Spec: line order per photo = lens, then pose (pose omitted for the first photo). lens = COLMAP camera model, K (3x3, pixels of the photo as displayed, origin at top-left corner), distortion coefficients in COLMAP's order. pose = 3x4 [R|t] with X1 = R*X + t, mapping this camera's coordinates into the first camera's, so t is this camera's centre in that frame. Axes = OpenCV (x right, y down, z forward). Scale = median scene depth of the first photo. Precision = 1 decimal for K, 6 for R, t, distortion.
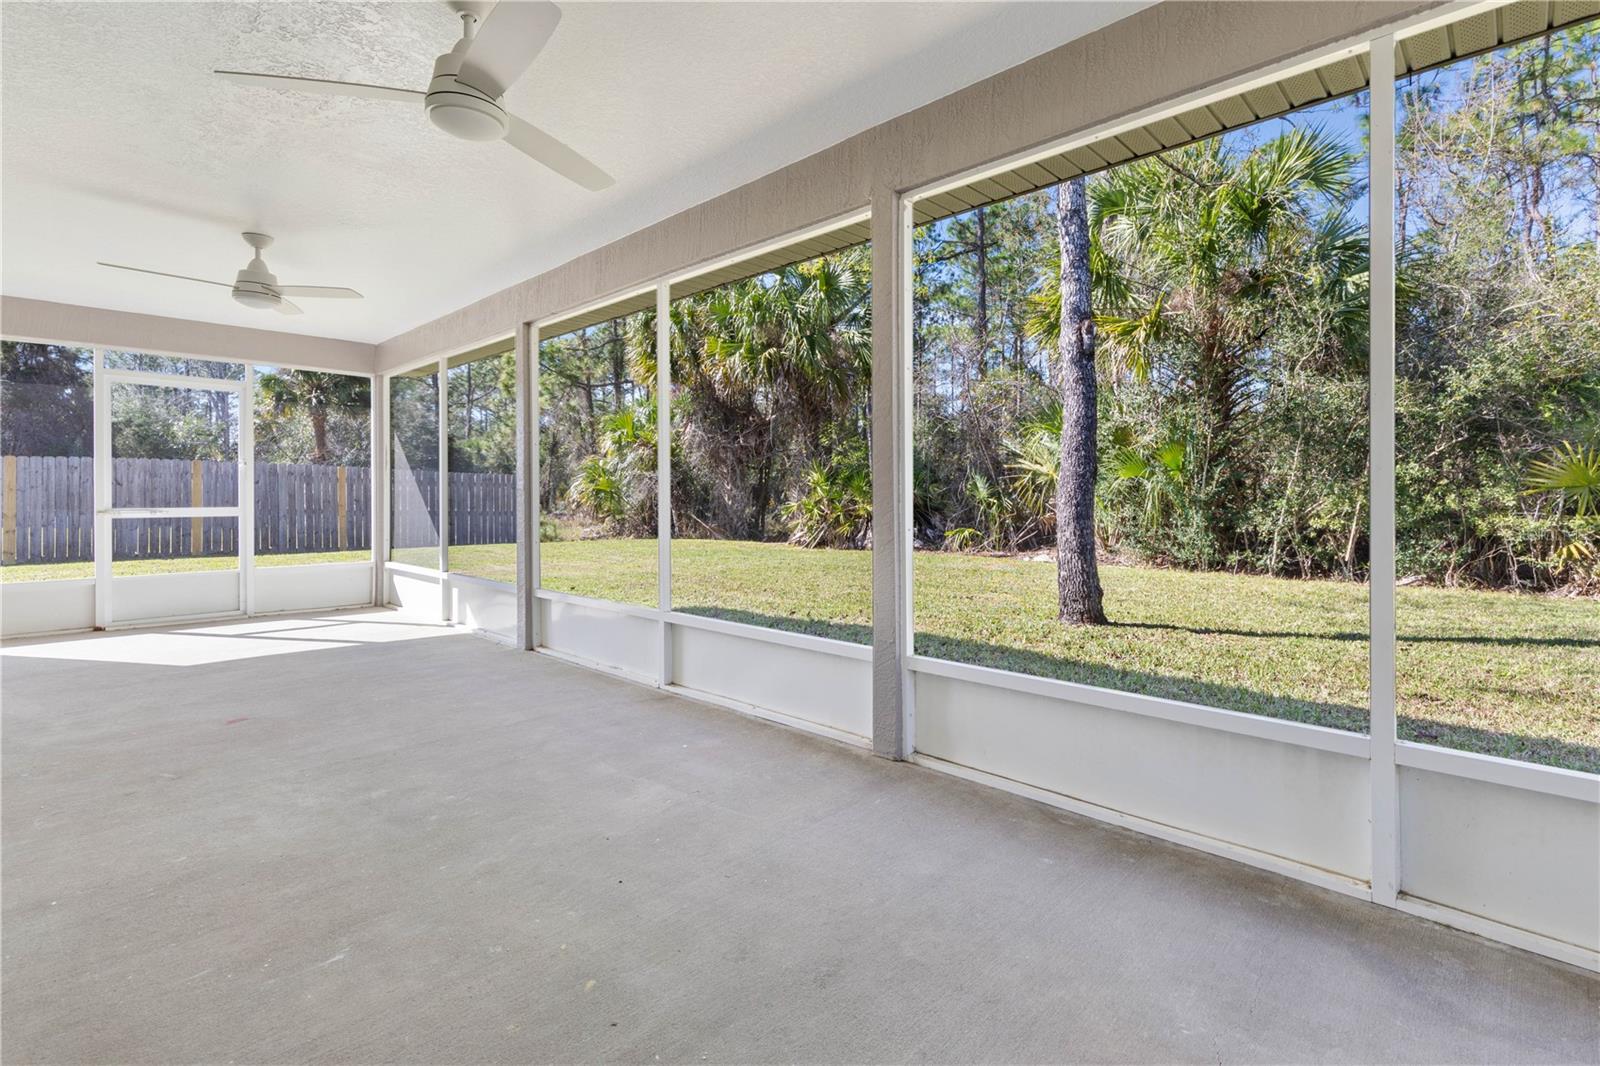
lens RADIAL K [[734.5, 0, 828.2], [0, 734.5, 492.0], [0, 0, 1]] dist [0.009676, -0.000310]
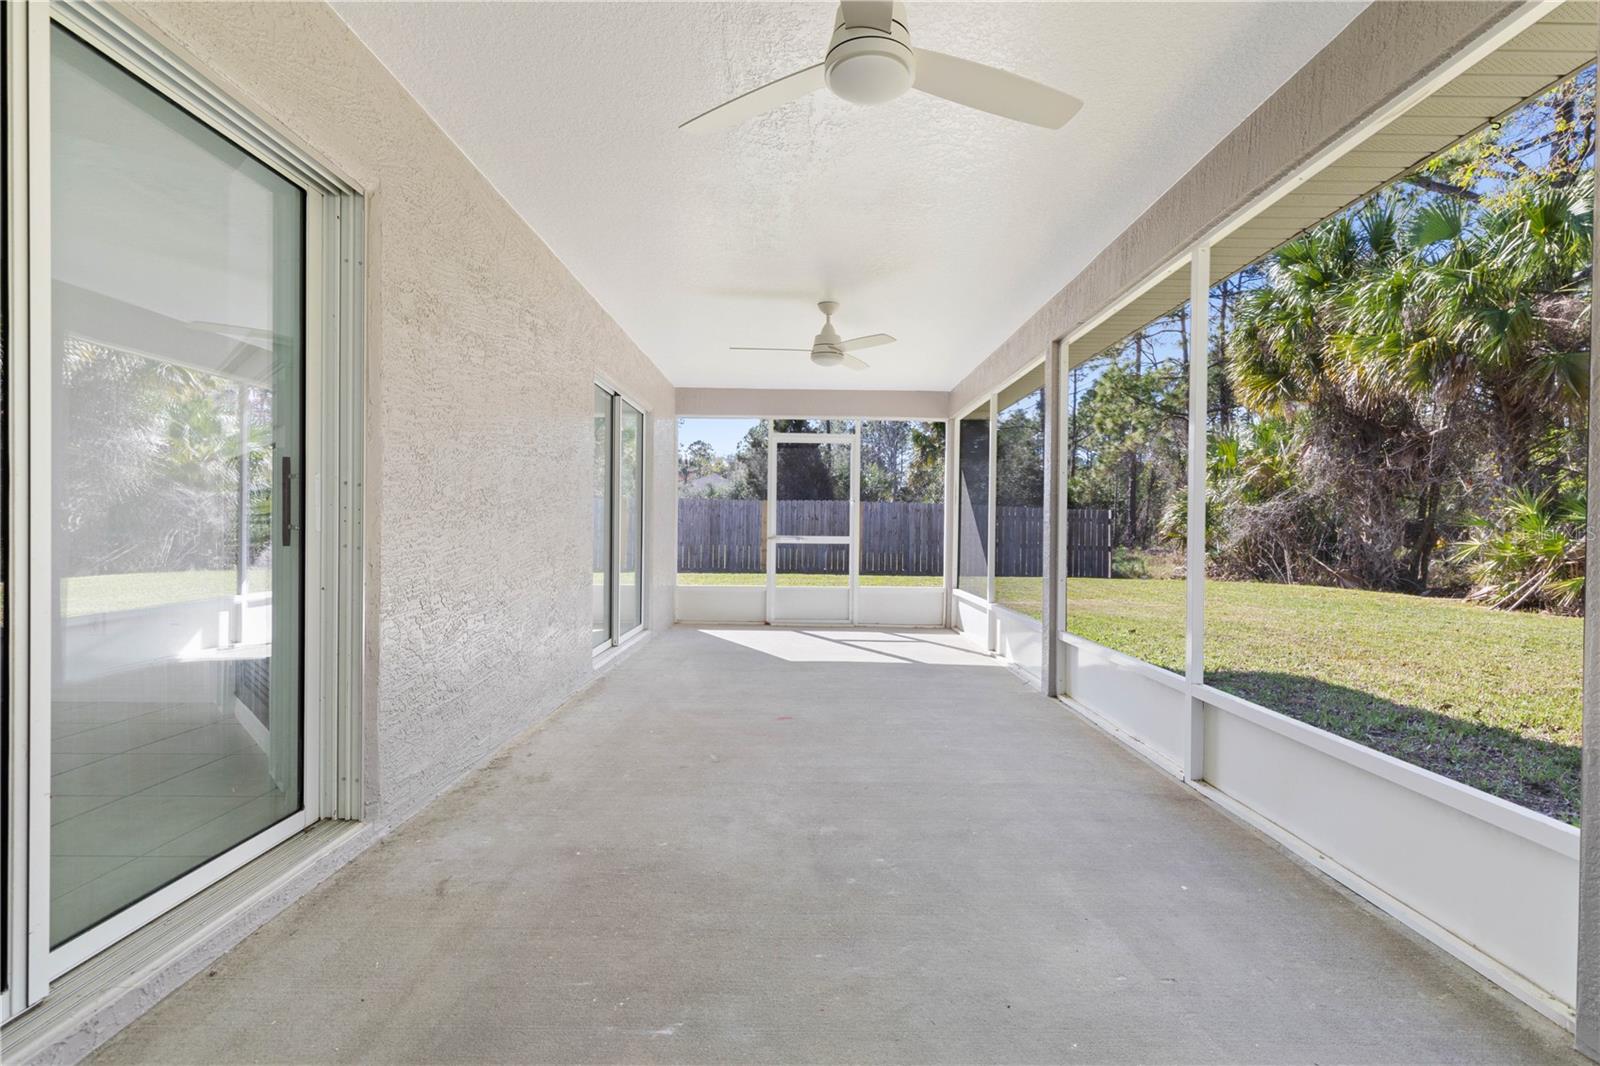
lens RADIAL K [[722.2, 0, 806.7], [0, 722.2, 533.6], [0, 0, 1]] dist [0.008764, -0.003249]
pose [[0.697232, 0.014239, -0.716704, 0.019472], [-0.008124, 0.999895, 0.011962, 0.002279], [0.716800, -0.002518, 0.697275, 0.121389]]
